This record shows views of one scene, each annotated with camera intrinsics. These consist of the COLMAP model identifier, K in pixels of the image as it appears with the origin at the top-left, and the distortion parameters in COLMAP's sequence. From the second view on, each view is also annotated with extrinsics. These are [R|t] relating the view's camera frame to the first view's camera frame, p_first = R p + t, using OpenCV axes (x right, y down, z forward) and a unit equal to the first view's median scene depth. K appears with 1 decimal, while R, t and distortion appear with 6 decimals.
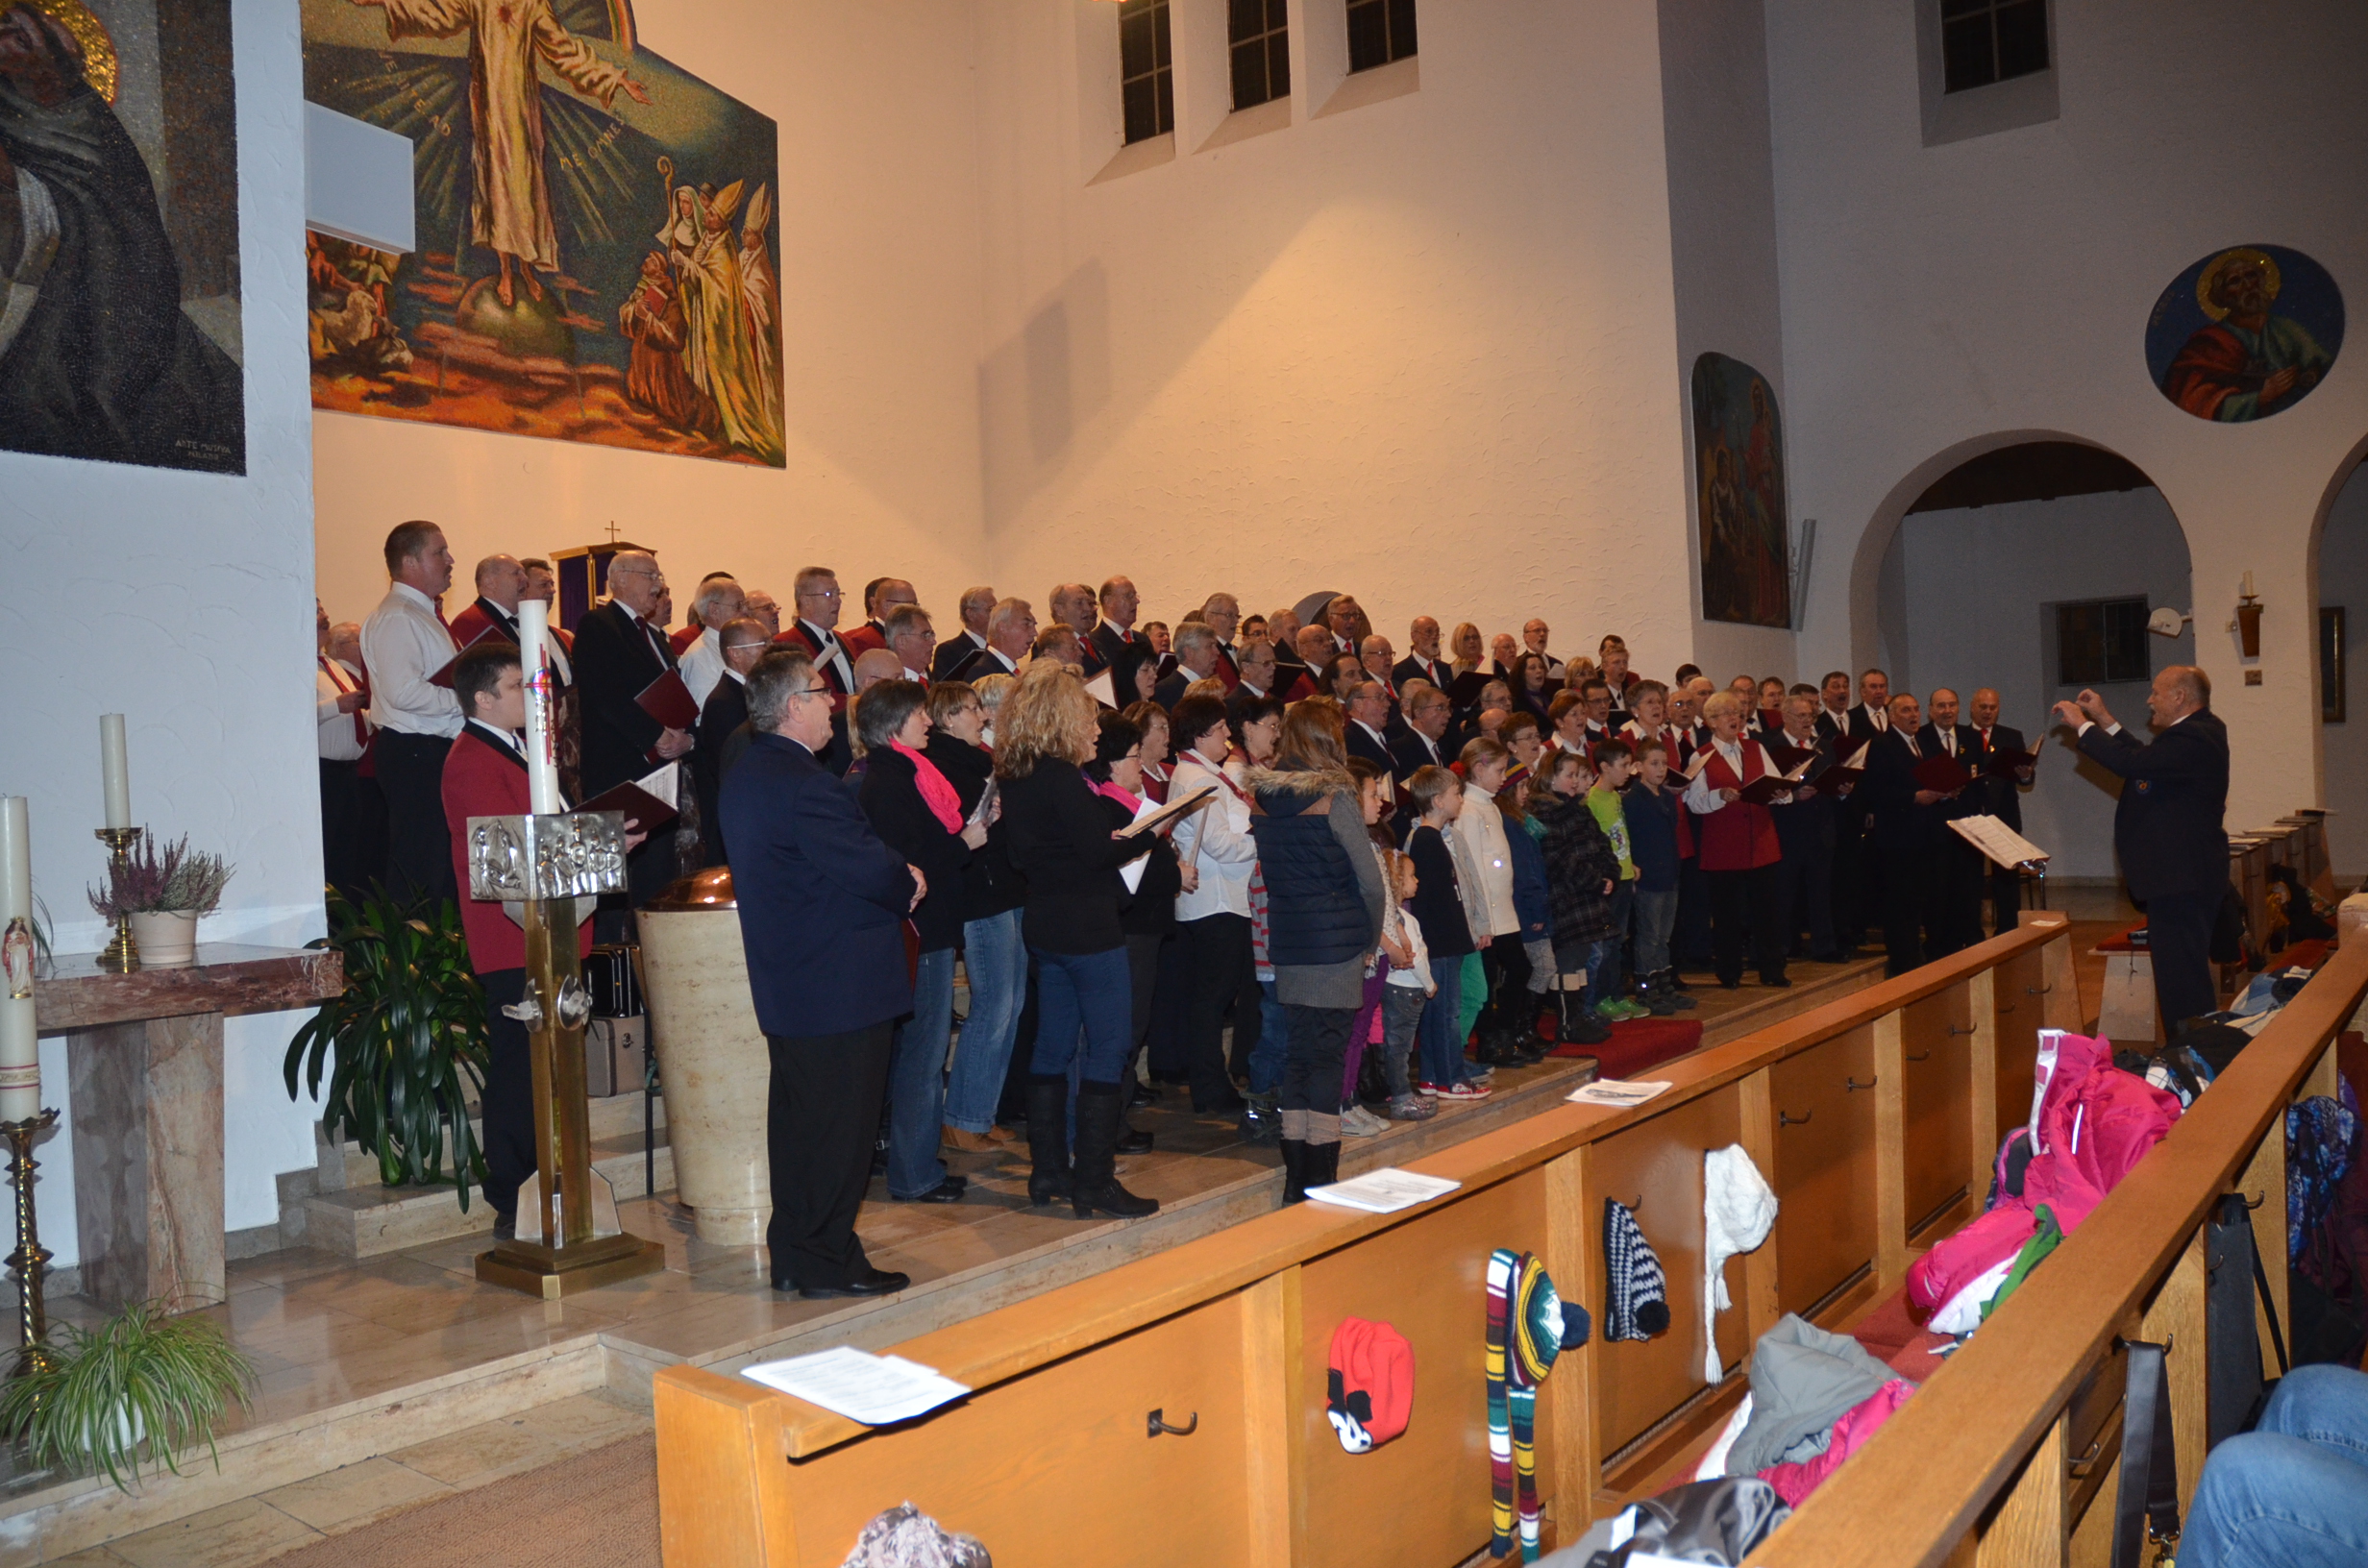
lens RADIAL K [[1894.8, 0, 1159.2], [0, 1894.8, 720.2], [0, 0, 1]] dist [-0.058715, 0.039979]
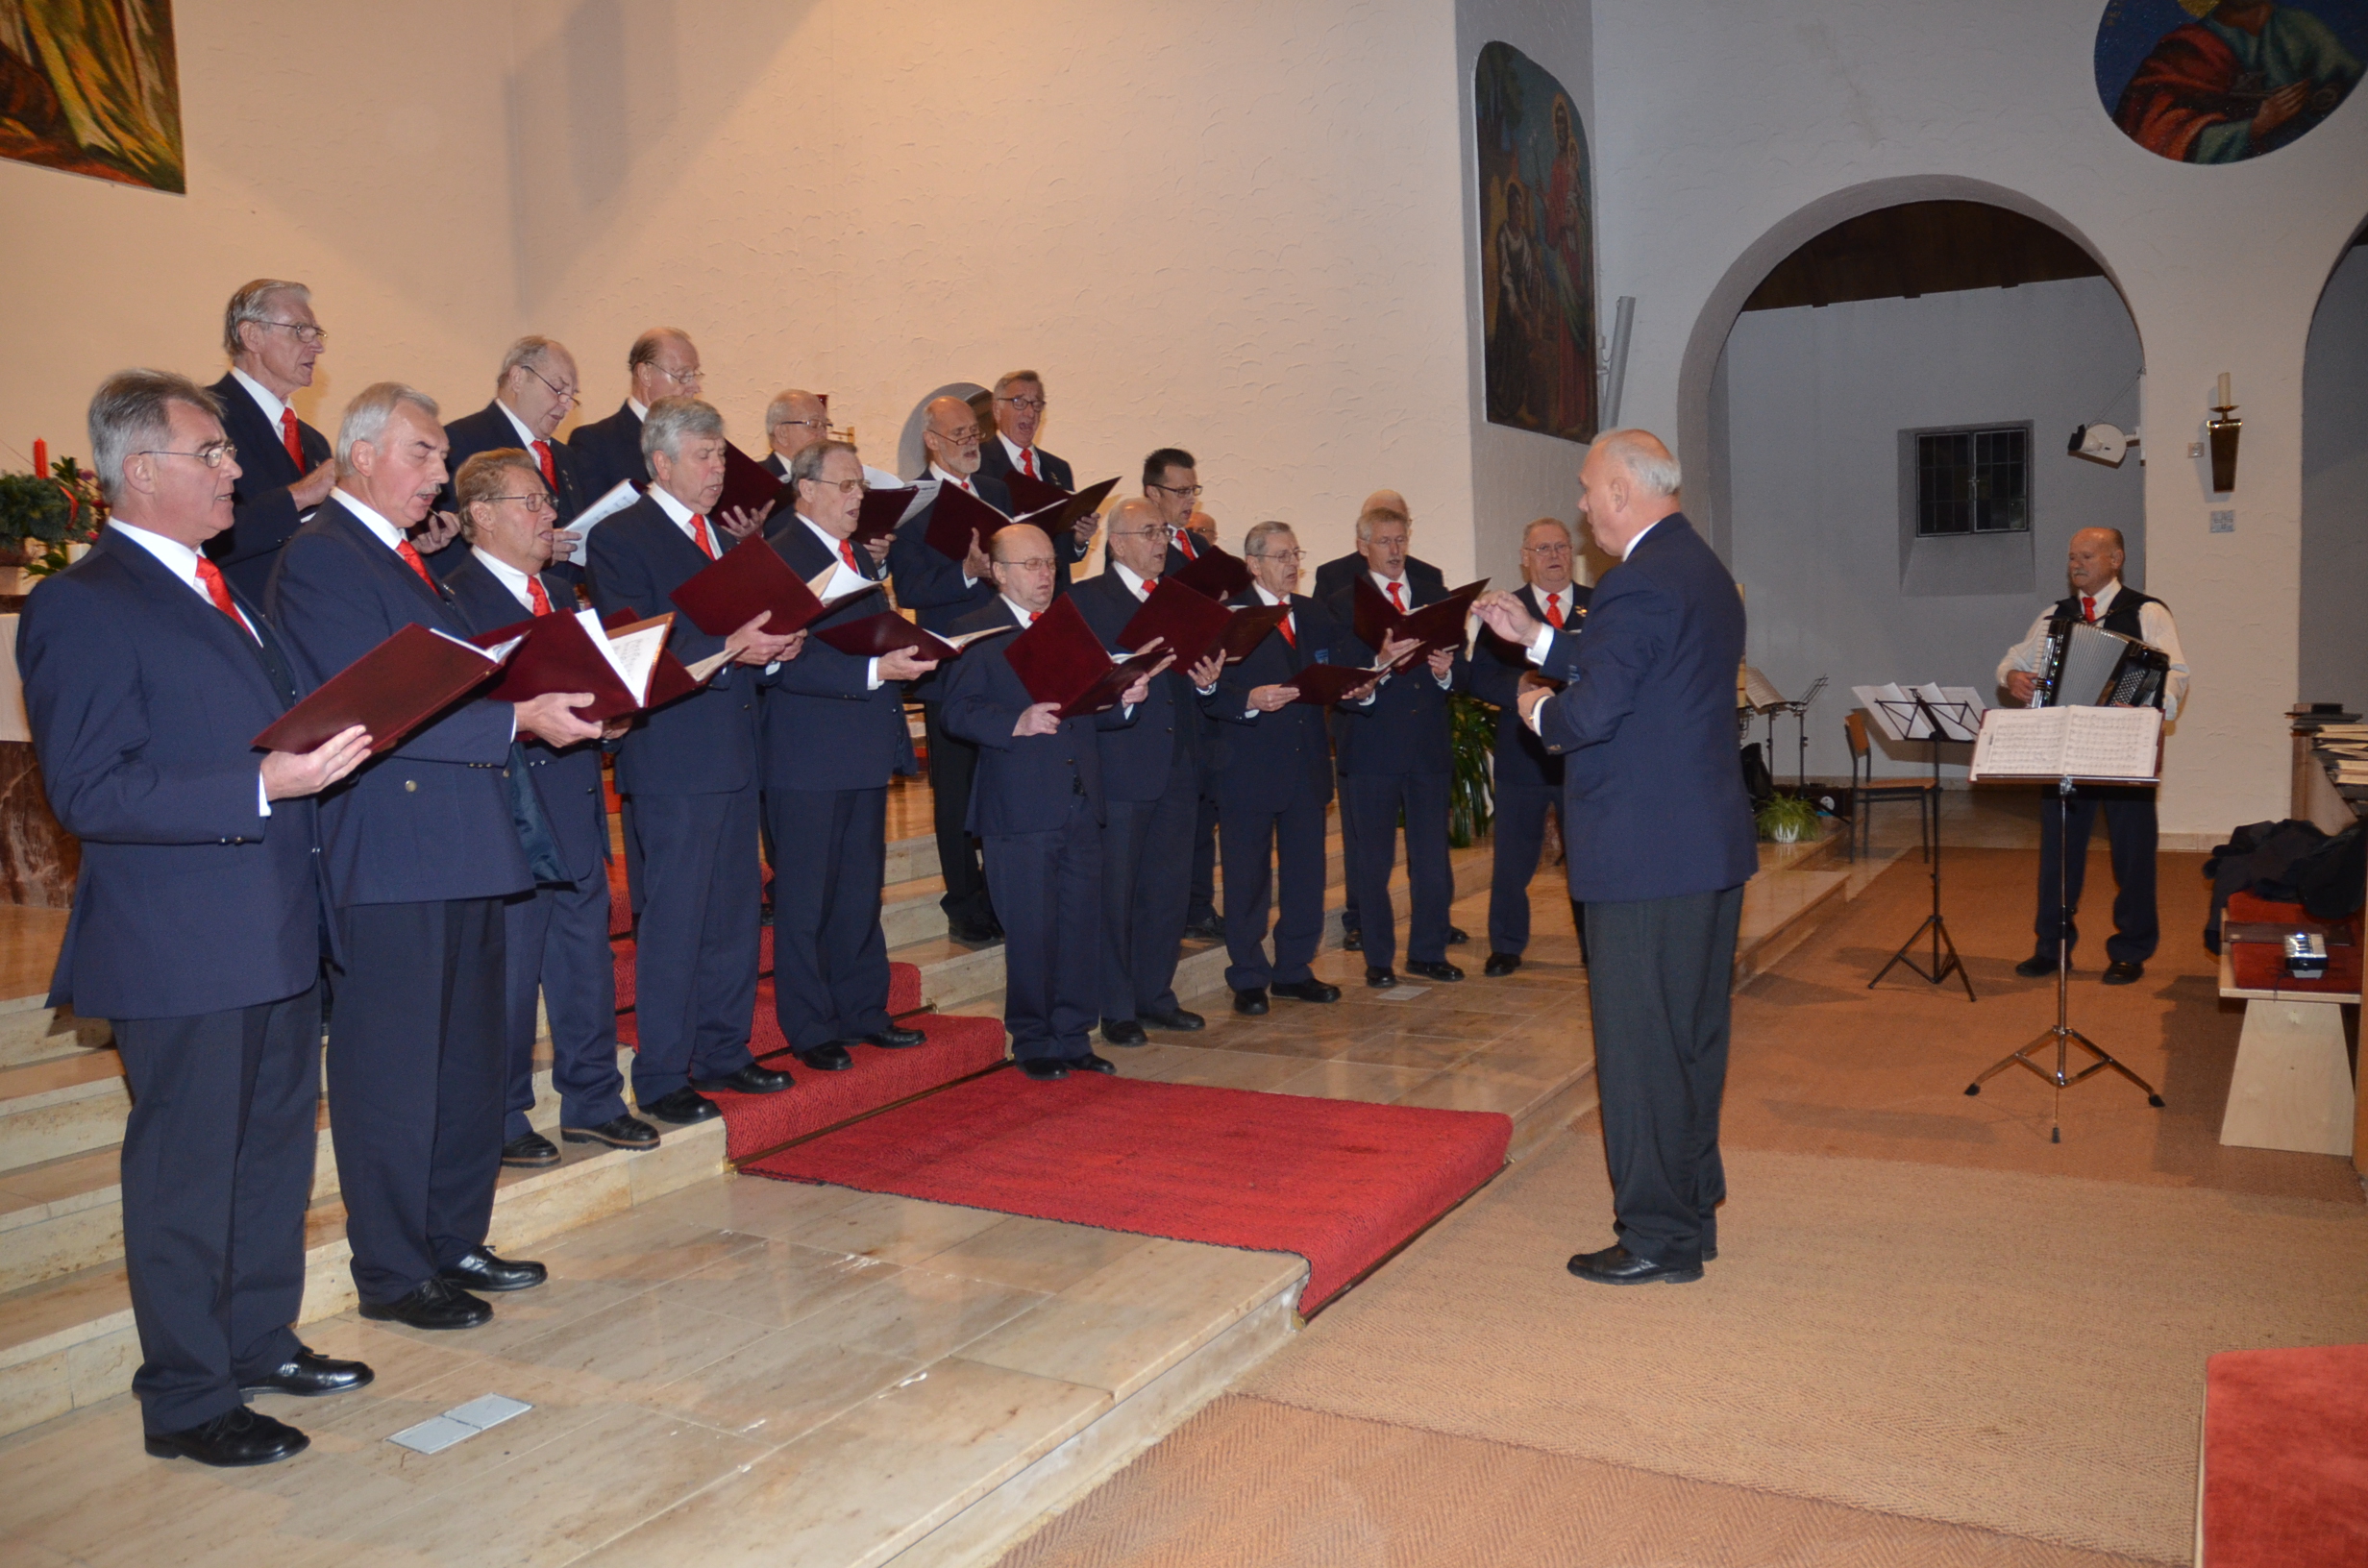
lens RADIAL K [[1894.8, 0, 1193.9], [0, 1894.8, 792.8], [0, 0, 1]] dist [-0.058715, 0.039979]
pose [[0.988312, -0.004421, 0.152383, 0.072824], [-0.011837, 0.994336, 0.105618, 0.008995], [-0.151987, -0.106187, 0.982662, 0.304500]]
